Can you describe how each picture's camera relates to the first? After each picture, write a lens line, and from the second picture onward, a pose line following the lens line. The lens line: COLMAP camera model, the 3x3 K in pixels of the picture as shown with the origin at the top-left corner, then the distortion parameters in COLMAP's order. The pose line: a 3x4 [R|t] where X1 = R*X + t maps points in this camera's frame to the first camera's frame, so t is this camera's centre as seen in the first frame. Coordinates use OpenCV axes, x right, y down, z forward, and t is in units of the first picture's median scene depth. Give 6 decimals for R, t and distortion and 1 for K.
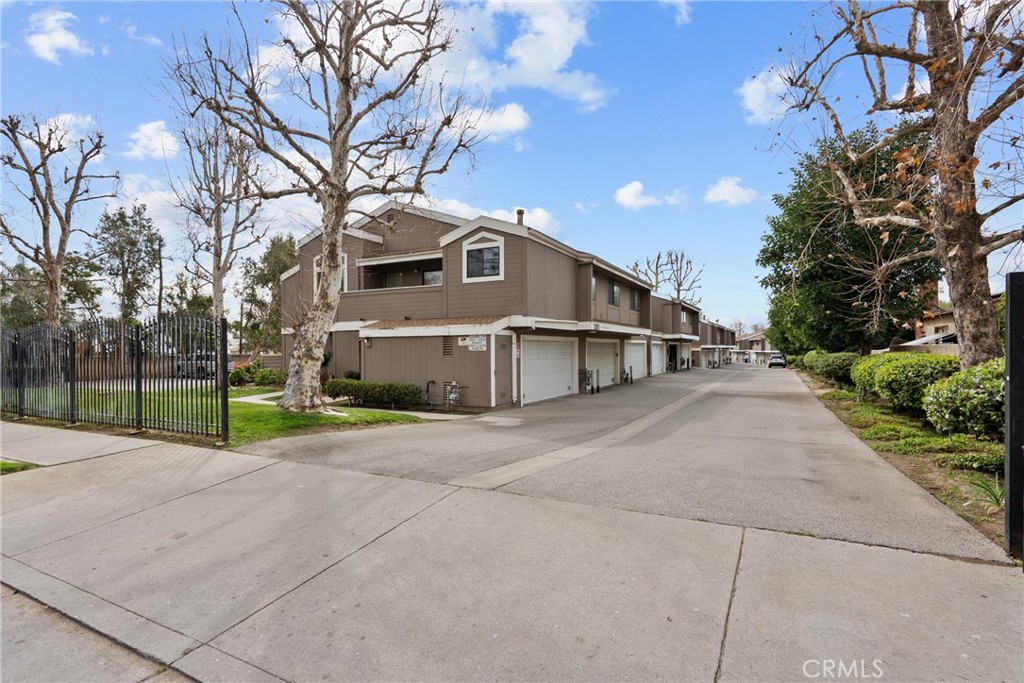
lens RADIAL K [[532.8, 0, 516.5], [0, 532.8, 348.0], [0, 0, 1]] dist [0.001416, 0.002381]
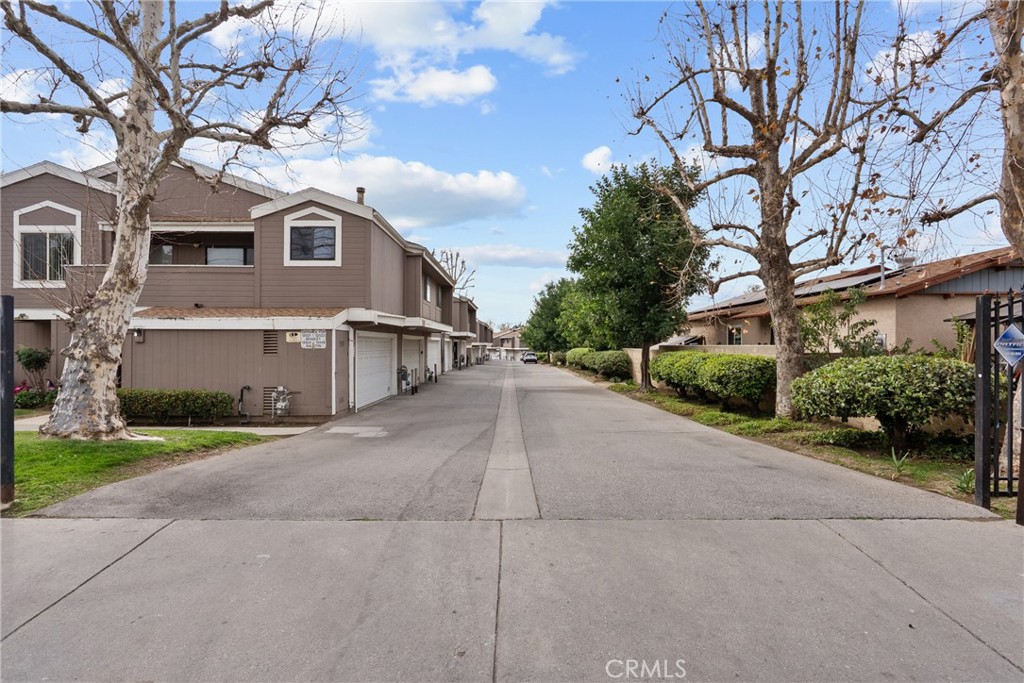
lens RADIAL K [[532.8, 0, 513.1], [0, 532.8, 340.1], [0, 0, 1]] dist [0.001416, 0.002381]
pose [[0.872785, 0.011198, 0.487976, -0.257862], [-0.007820, 0.999929, -0.008960, -0.003607], [-0.488041, 0.004004, 0.872811, 0.148379]]
